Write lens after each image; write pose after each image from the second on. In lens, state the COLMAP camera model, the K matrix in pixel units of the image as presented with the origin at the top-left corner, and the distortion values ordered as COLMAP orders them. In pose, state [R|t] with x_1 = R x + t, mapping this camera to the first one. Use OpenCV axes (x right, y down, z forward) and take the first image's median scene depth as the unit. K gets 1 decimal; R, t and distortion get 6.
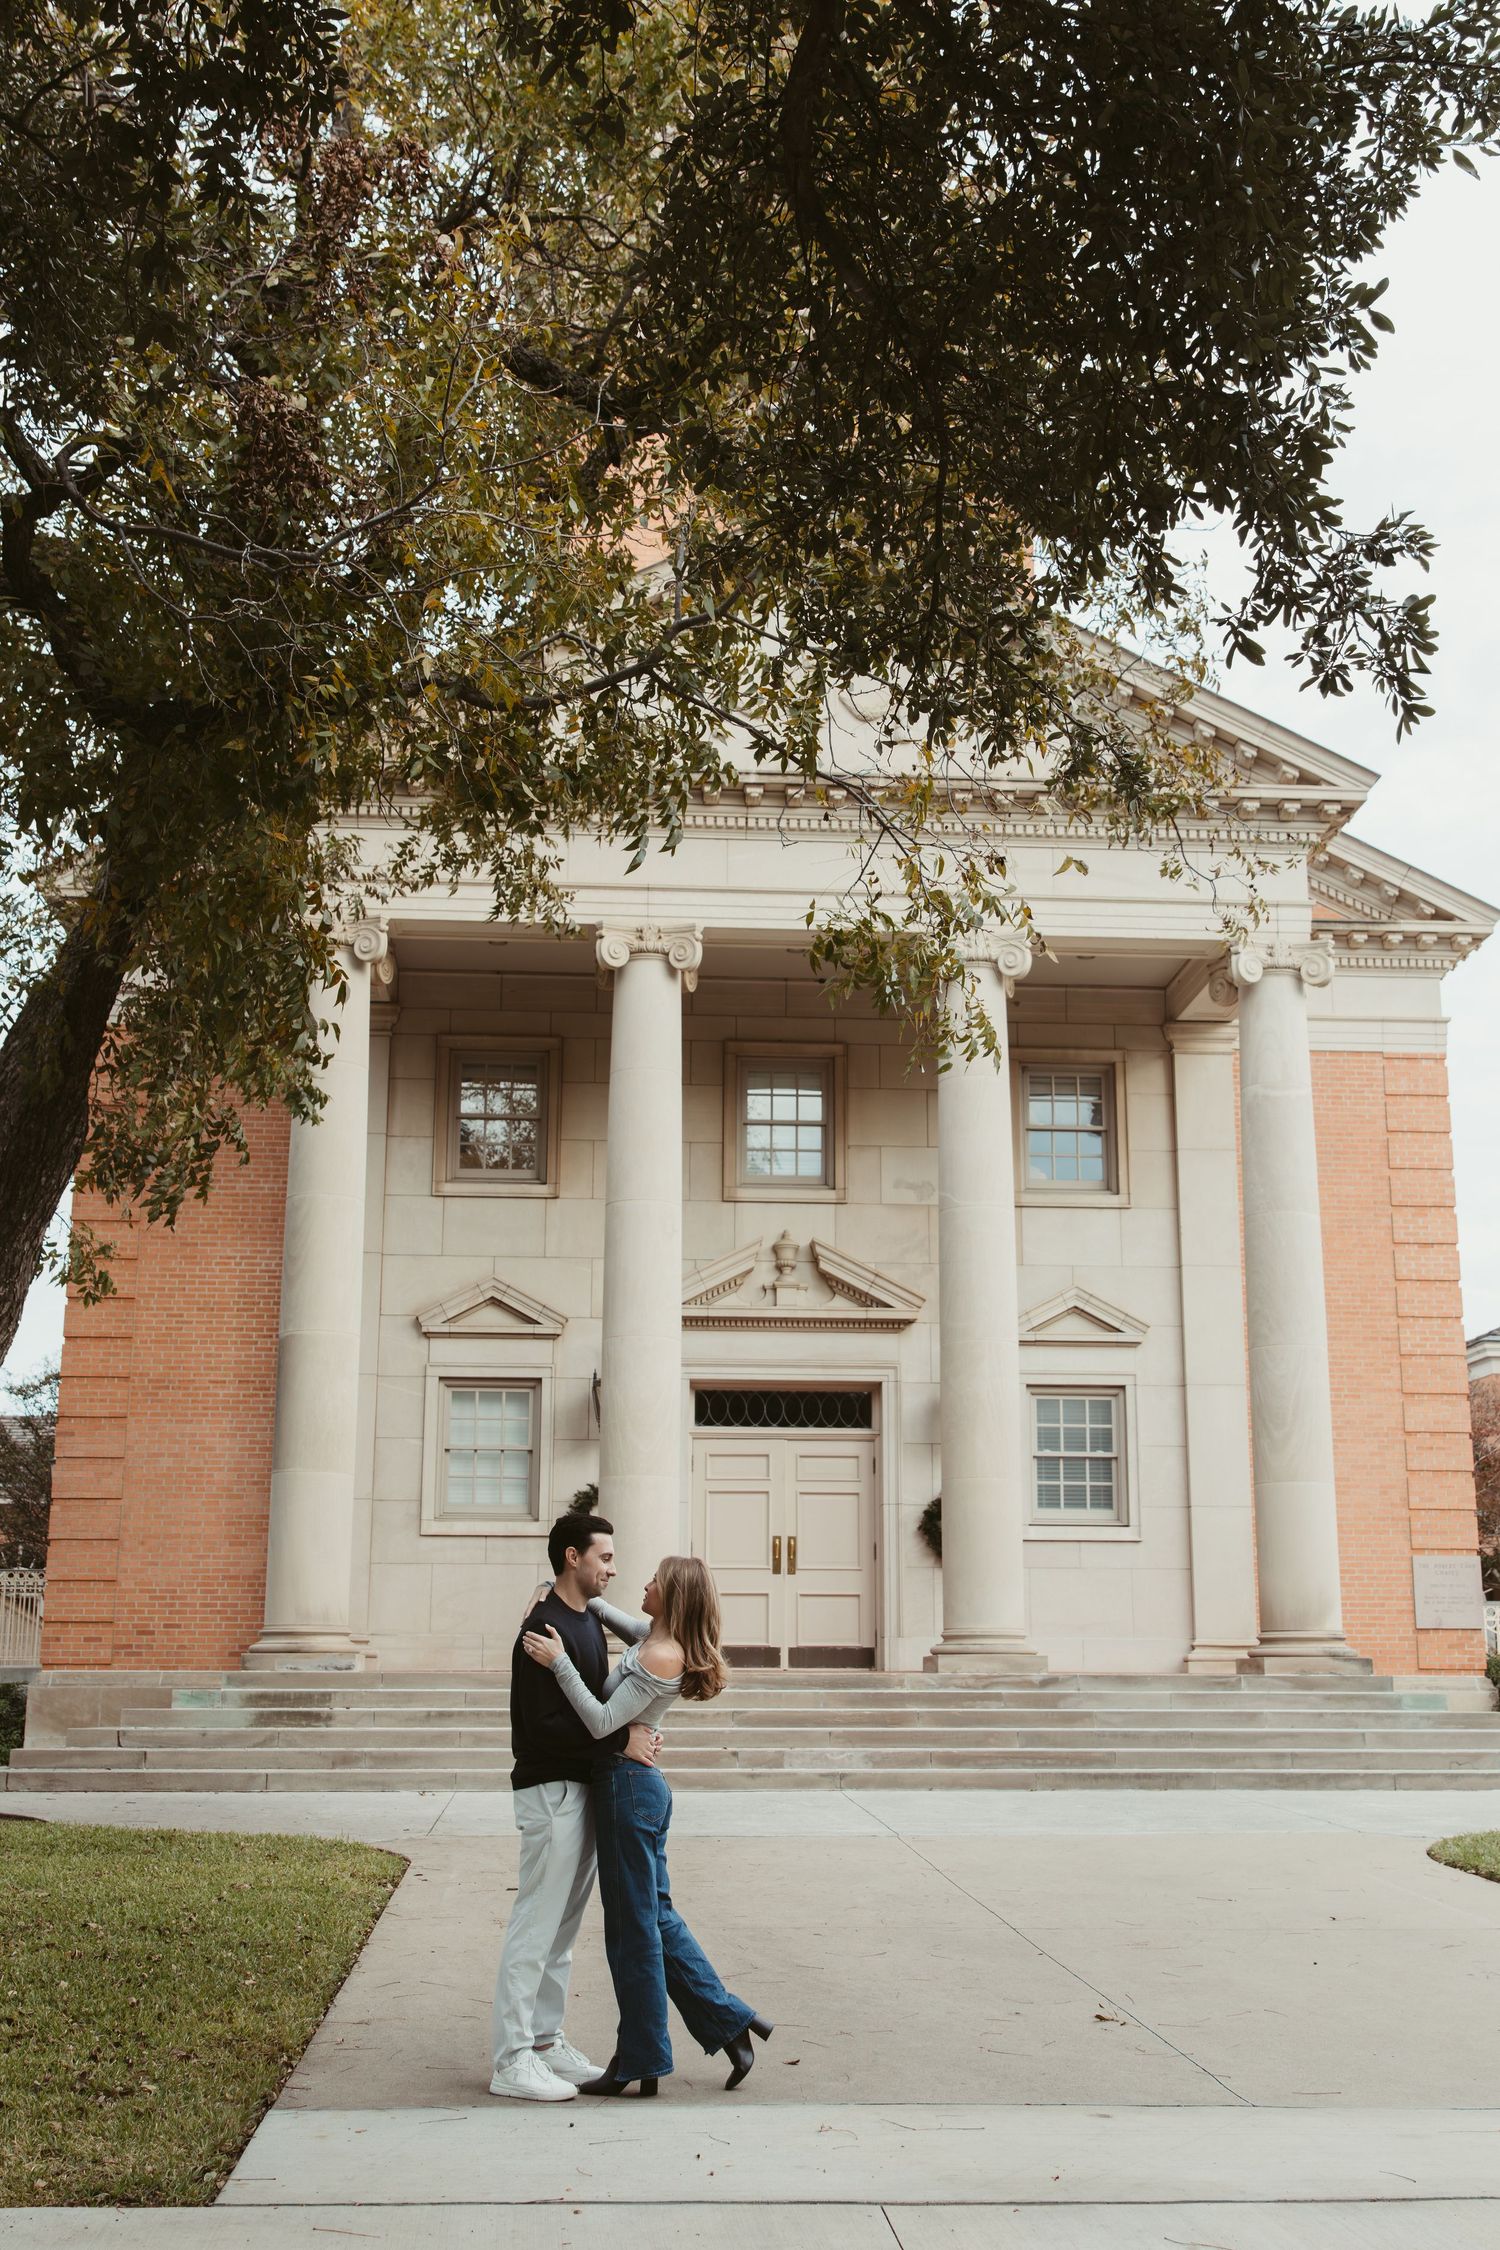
lens RADIAL K [[2370.8, 0, 756.1], [0, 2370.8, 1134.1], [0, 0, 1]] dist [0.010461, -0.010715]
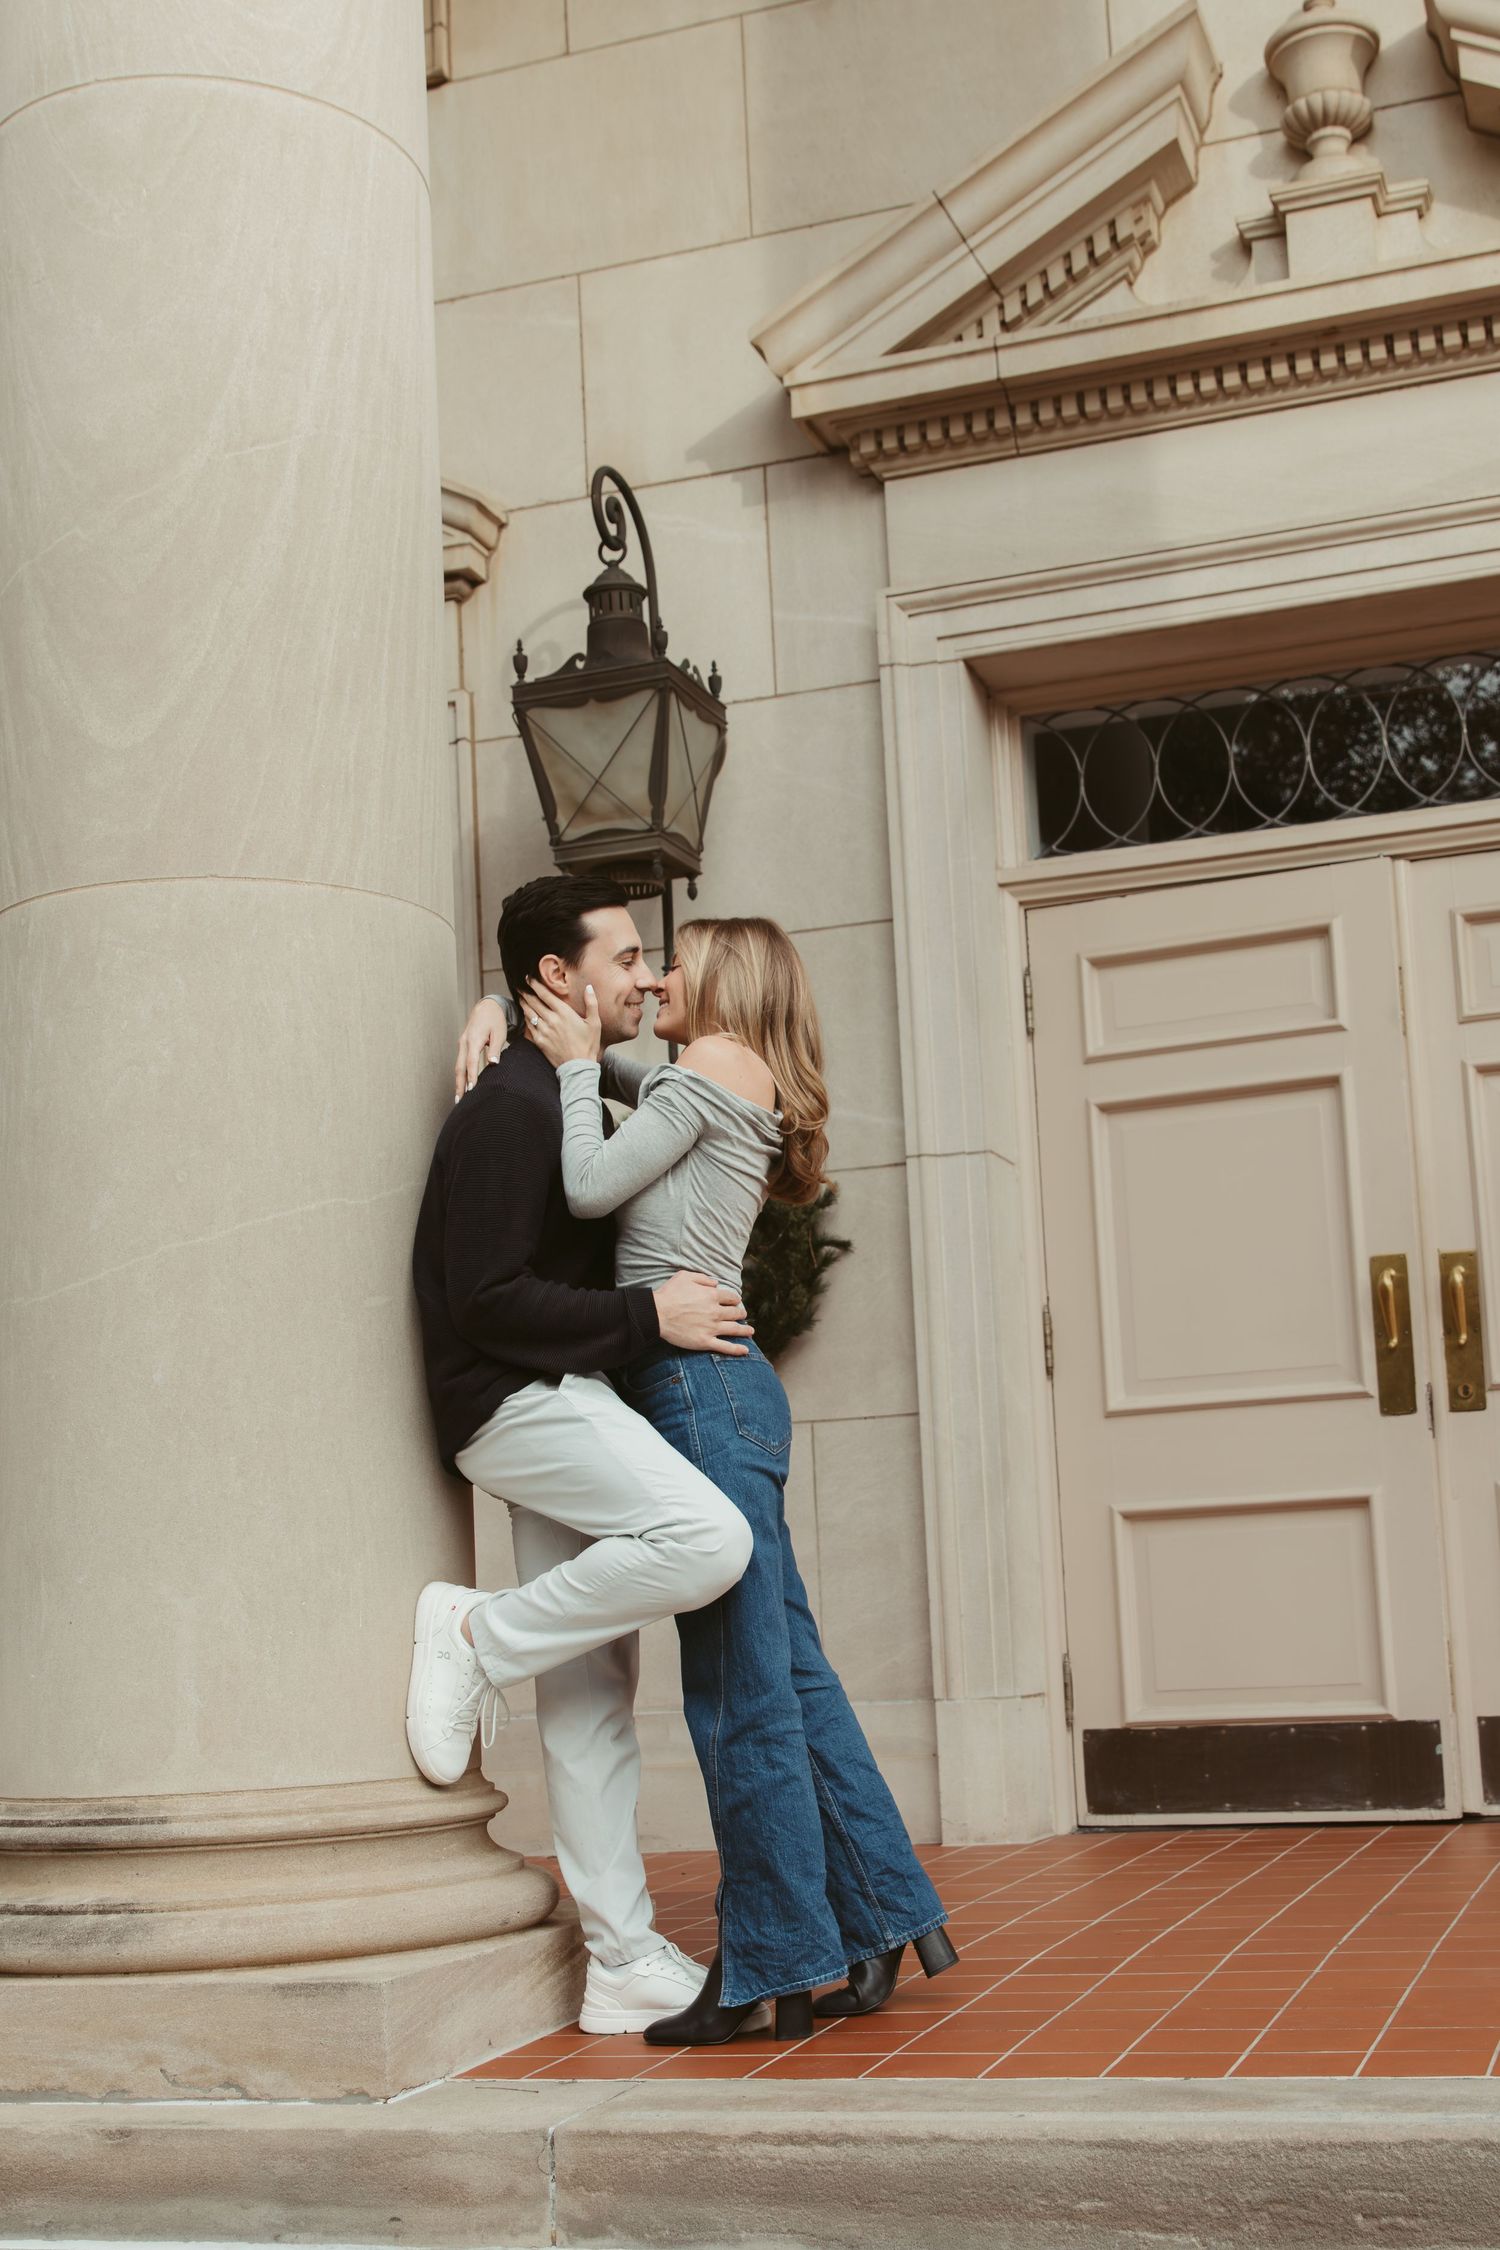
lens RADIAL K [[2776.0, 0, 853.9], [0, 2776.0, 1273.7], [0, 0, 1]] dist [0.010165, 0.031571]
pose [[0.929056, -0.095538, -0.357391, 0.057925], [0.136346, 0.986498, 0.090727, 0.138685], [0.343898, -0.133020, 0.929538, 0.723389]]
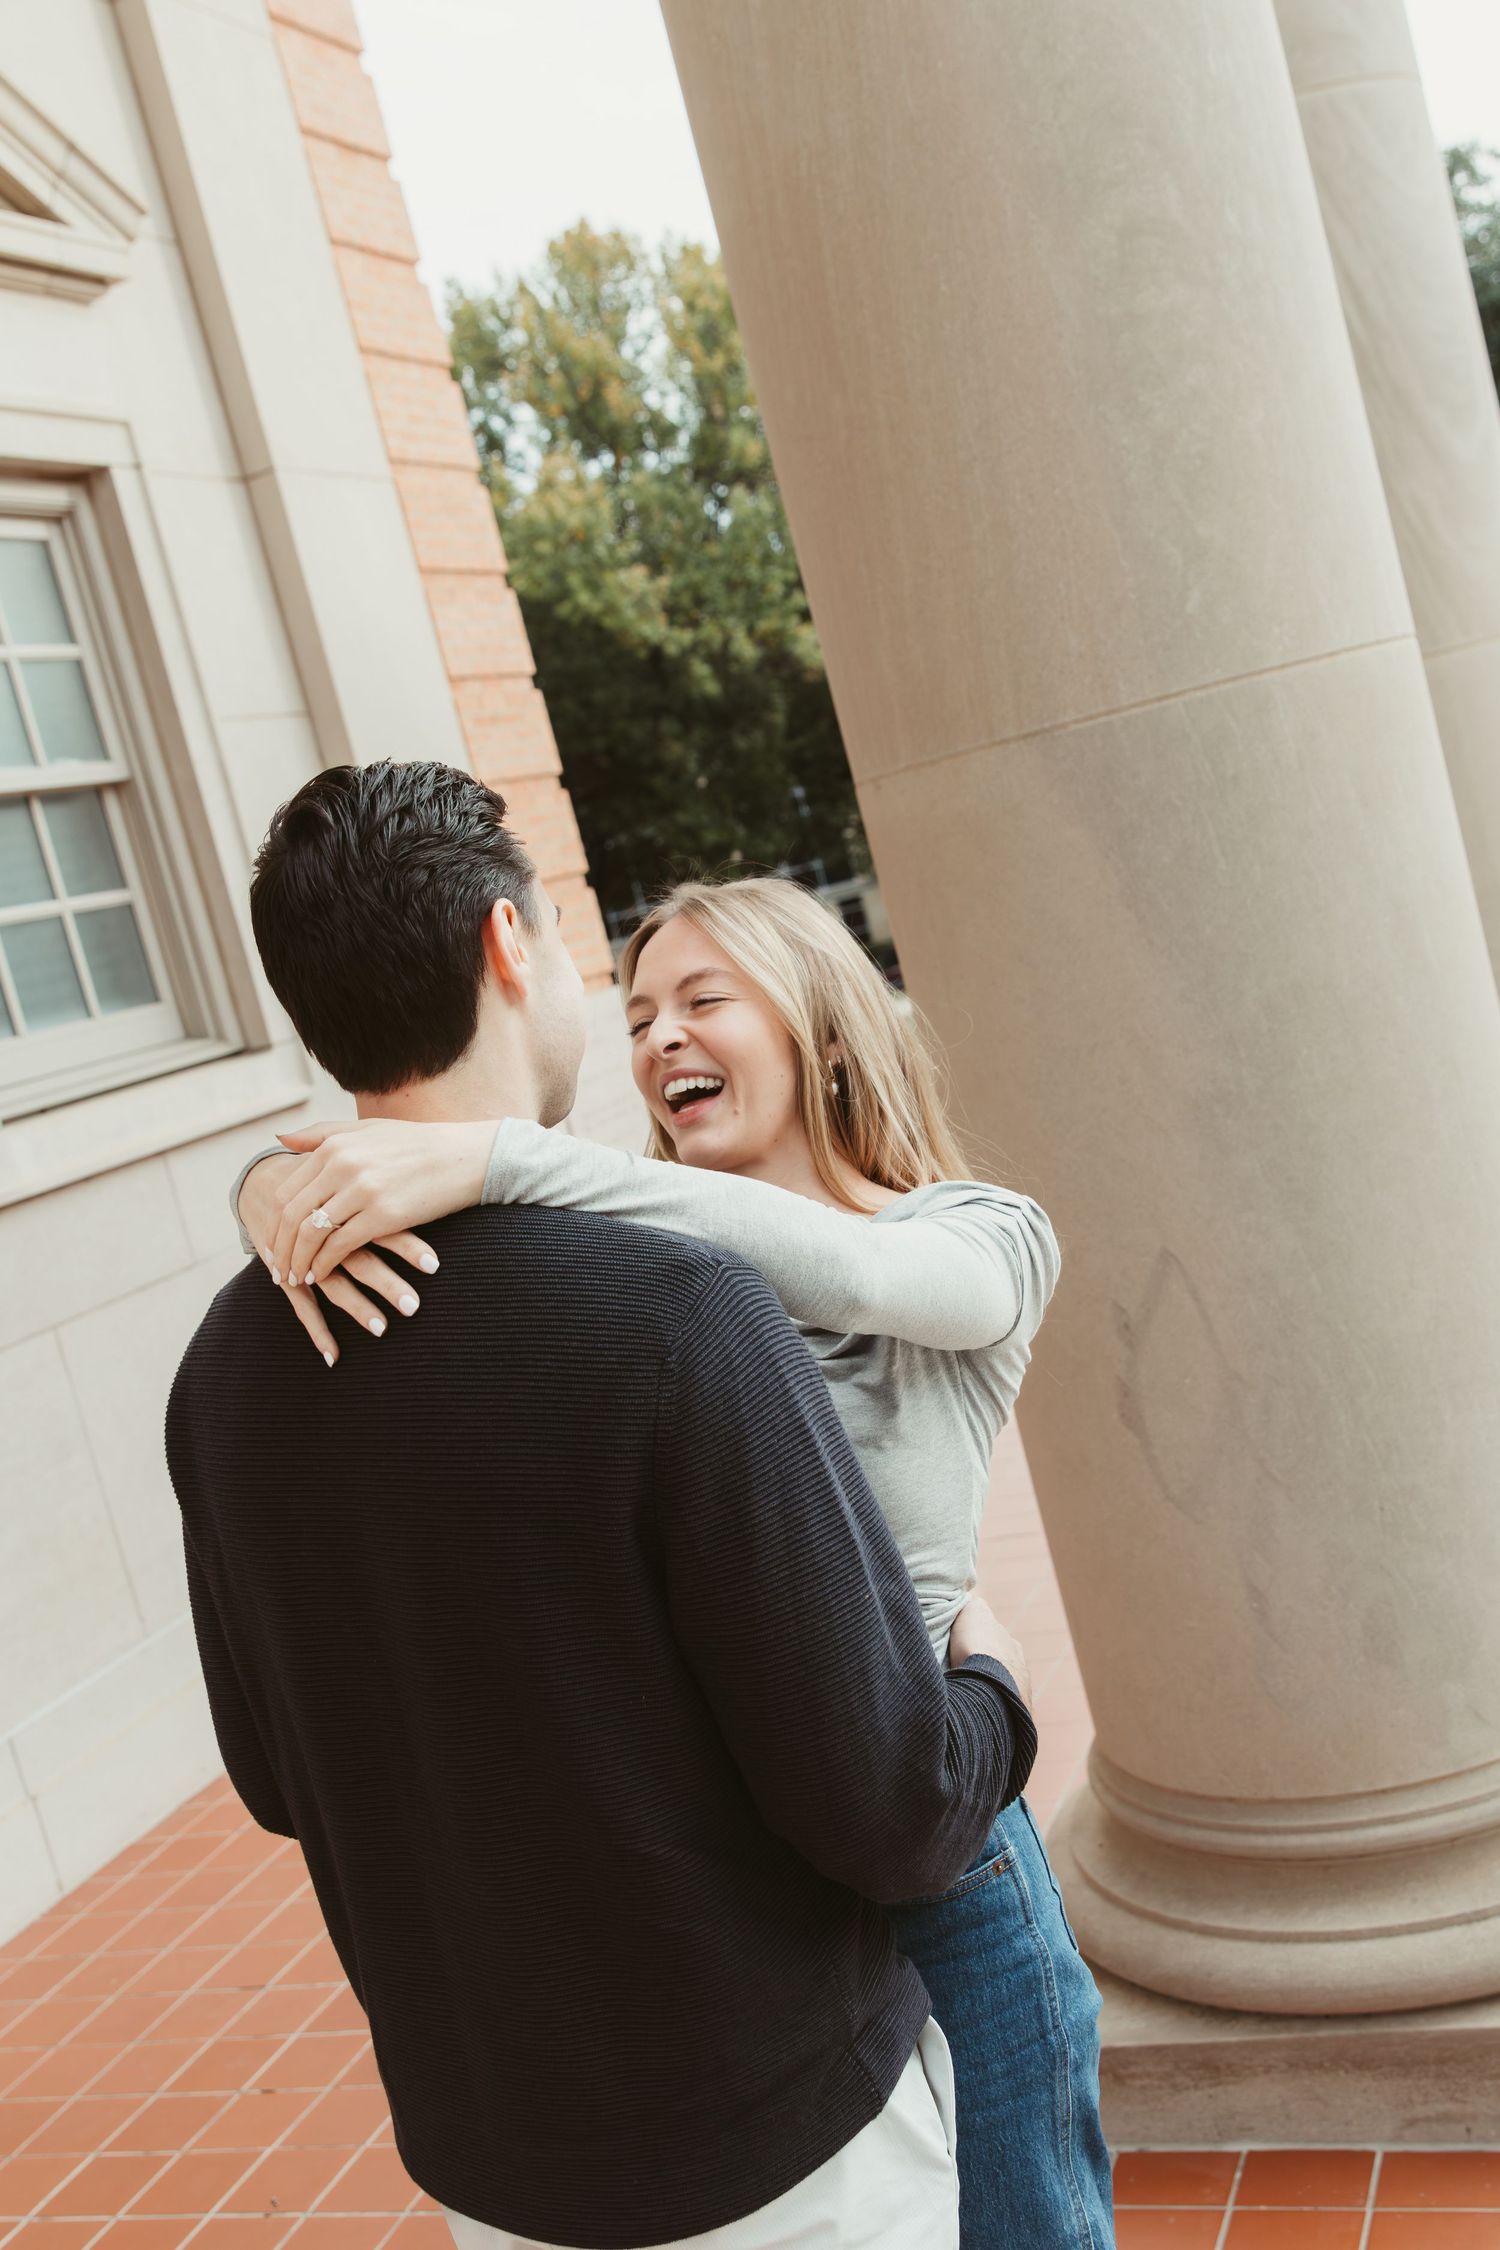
lens RADIAL K [[2437.9, 0, 755.0], [0, 2437.9, 1137.6], [0, 0, 1]] dist [0.013070, -0.016613]
pose [[0.416369, -0.213484, 0.883777, -0.043639], [0.046279, 0.975759, 0.213900, 0.123904], [-0.908017, -0.048161, 0.416155, 0.854368]]
